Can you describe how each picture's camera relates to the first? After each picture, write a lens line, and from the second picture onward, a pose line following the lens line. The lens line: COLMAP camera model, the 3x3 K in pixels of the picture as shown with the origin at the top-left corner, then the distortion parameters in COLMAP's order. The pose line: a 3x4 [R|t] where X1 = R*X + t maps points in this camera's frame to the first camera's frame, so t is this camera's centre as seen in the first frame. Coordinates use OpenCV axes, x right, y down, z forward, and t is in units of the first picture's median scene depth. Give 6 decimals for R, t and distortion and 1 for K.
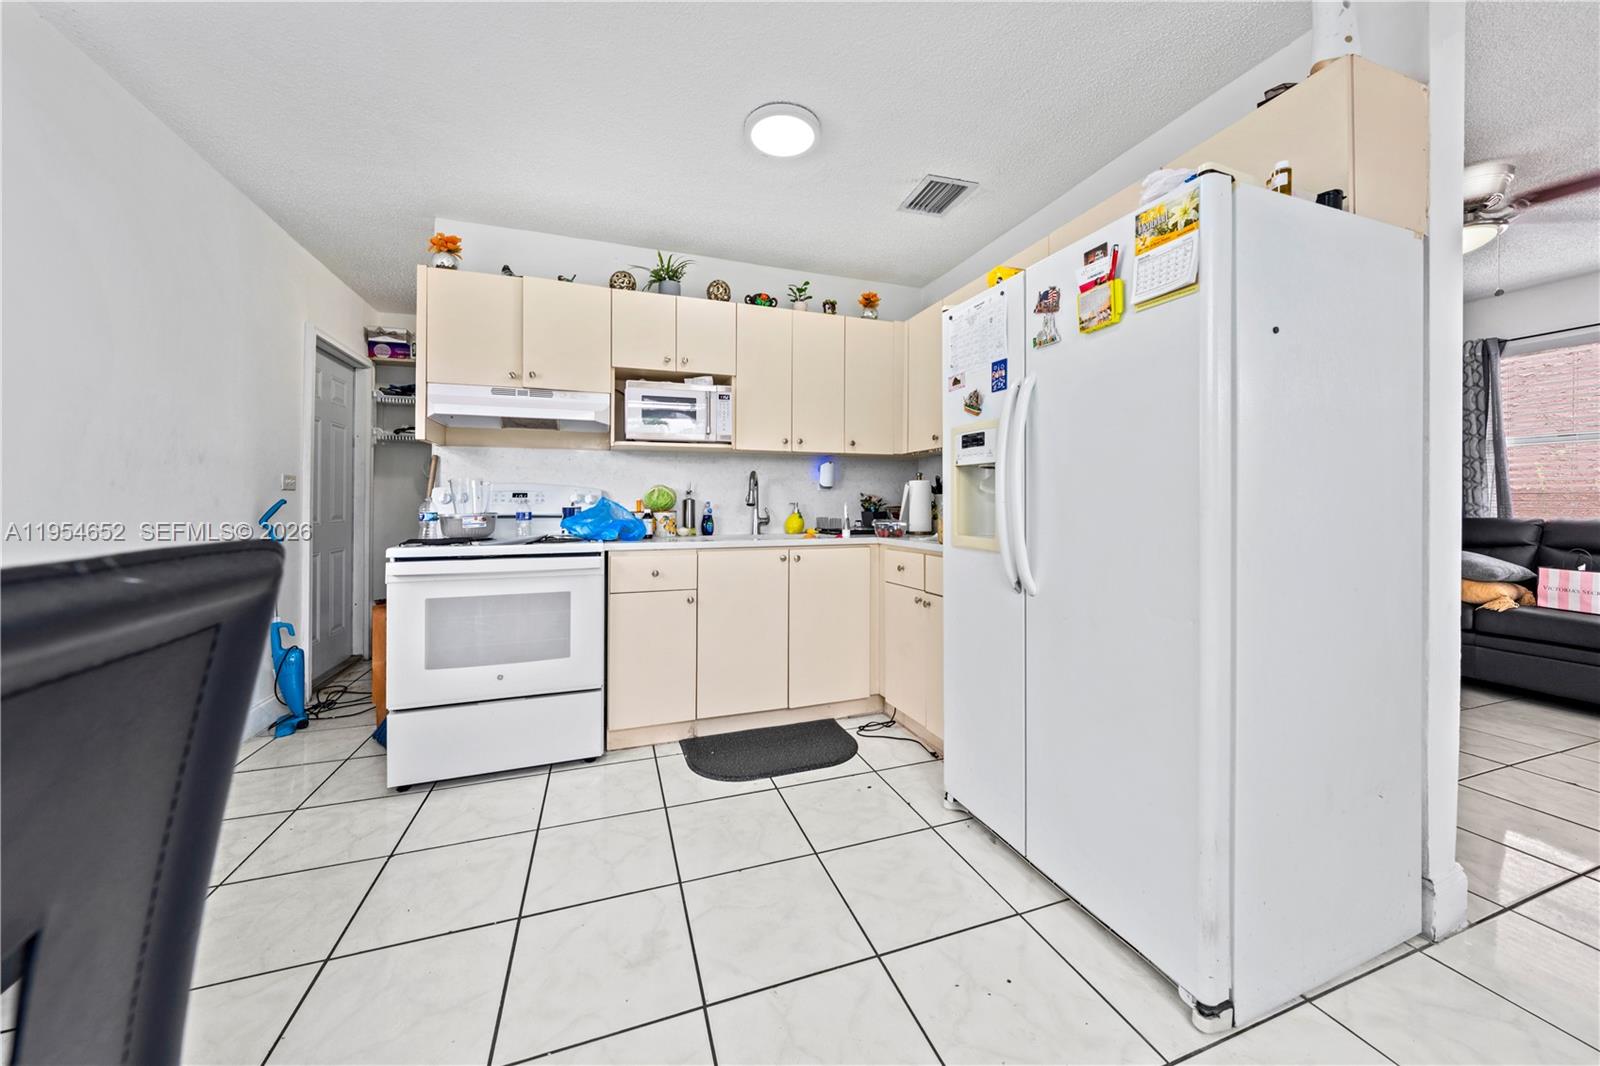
lens RADIAL K [[551.4, 0, 799.6], [0, 551.4, 500.2], [0, 0, 1]] dist [-0.000554, -0.000006]
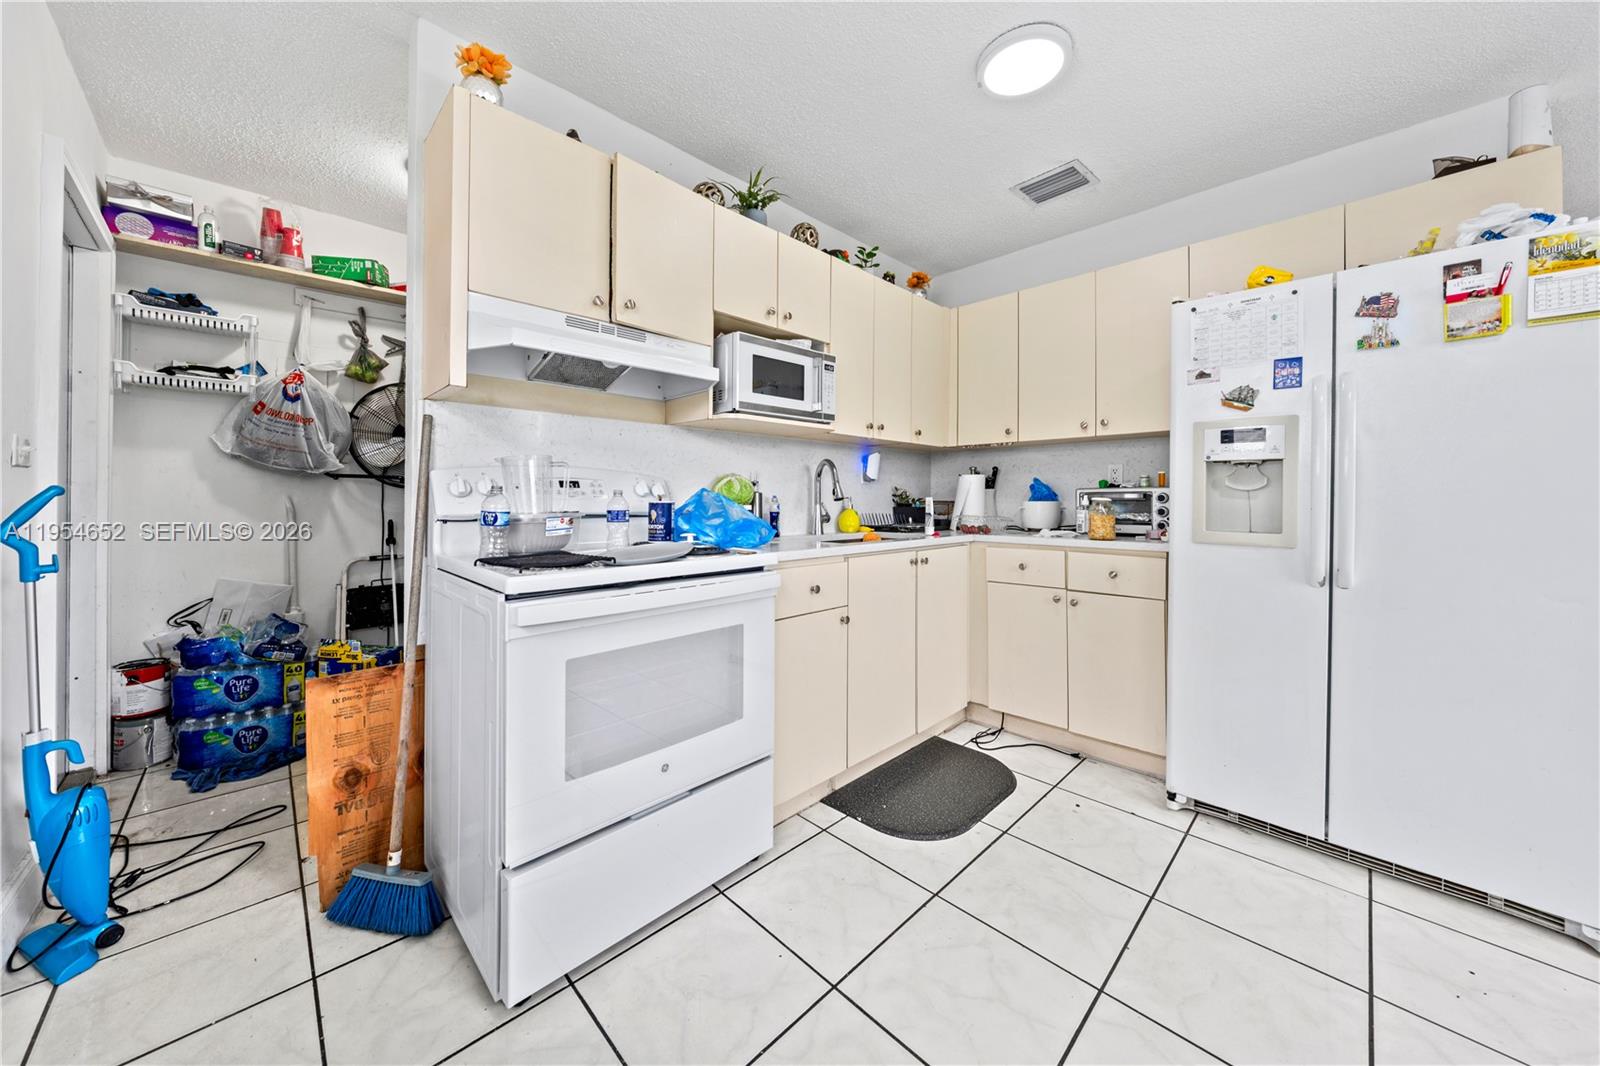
lens RADIAL K [[553.9, 0, 801.0], [0, 553.9, 497.9], [0, 0, 1]] dist [-0.002417, 0.000196]
pose [[0.906312, 0.003280, 0.422596, -0.567703], [-0.006285, 0.999964, 0.005716, 0.001854], [-0.422562, -0.007836, 0.906300, 0.295993]]
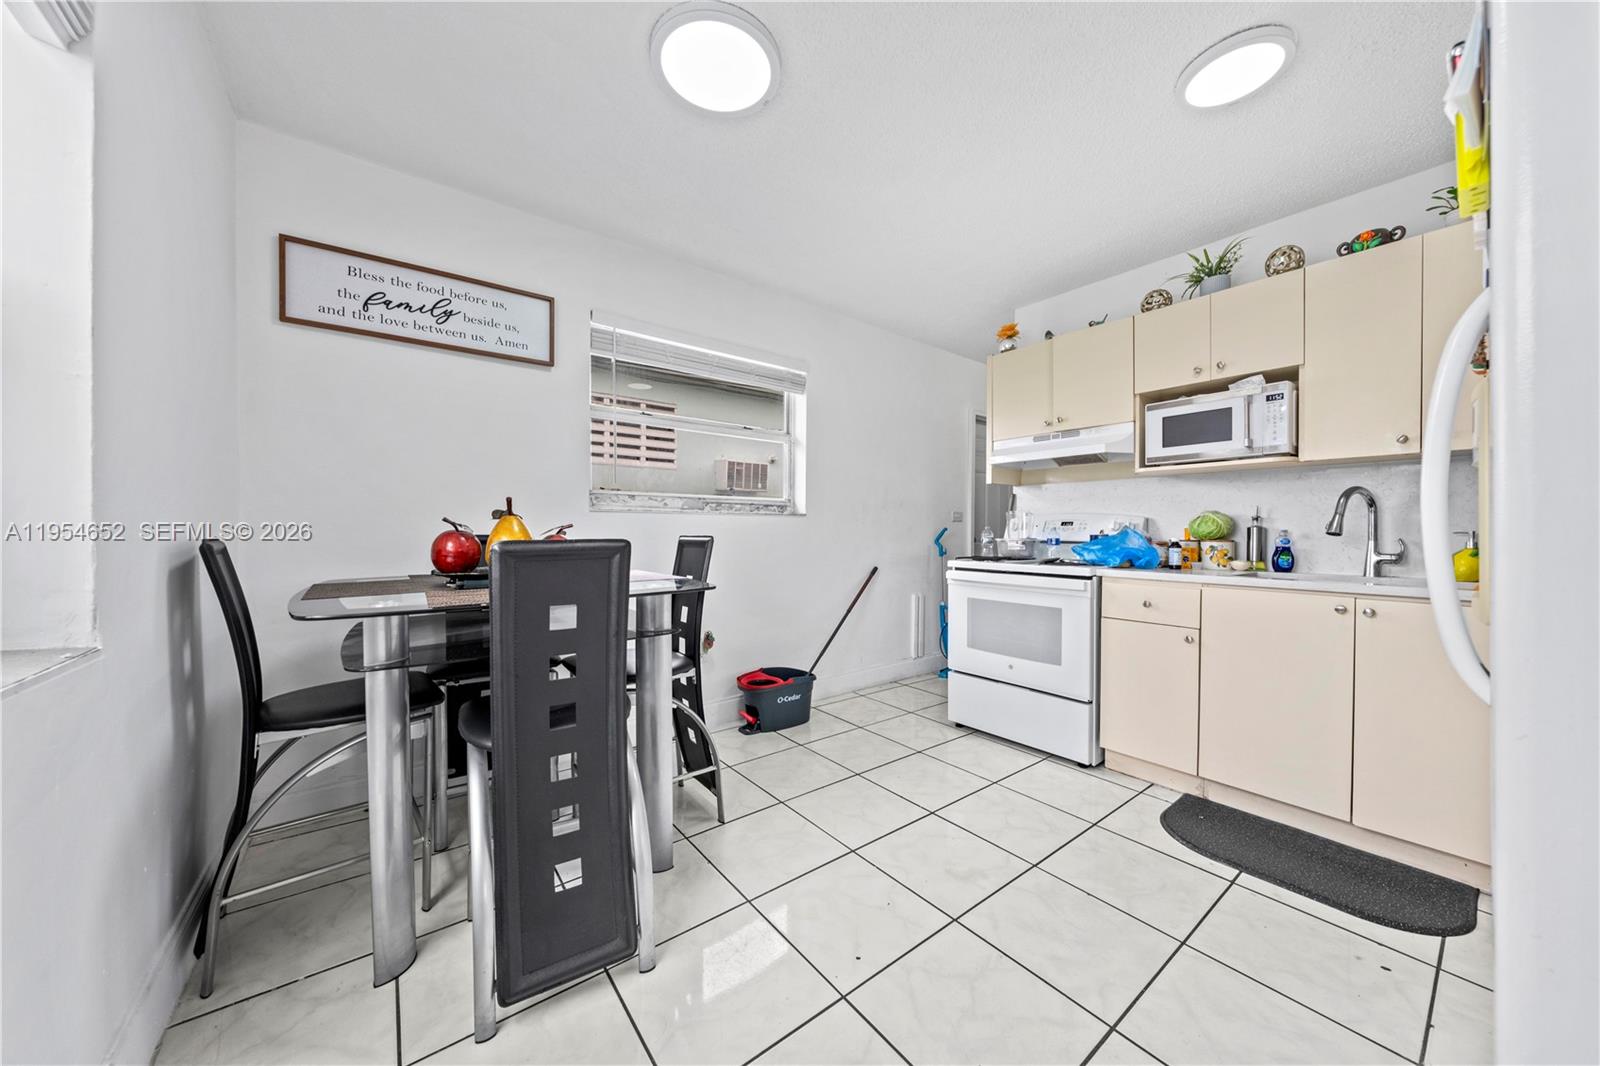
lens RADIAL K [[548.4, 0, 800.8], [0, 548.4, 531.2], [0, 0, 1]] dist [-0.002196, 0.000005]
pose [[0.315738, 0.004921, -0.948834, 0.428227], [0.002695, 0.999978, 0.006083, -0.001837], [0.948843, -0.004478, 0.315717, 0.116813]]
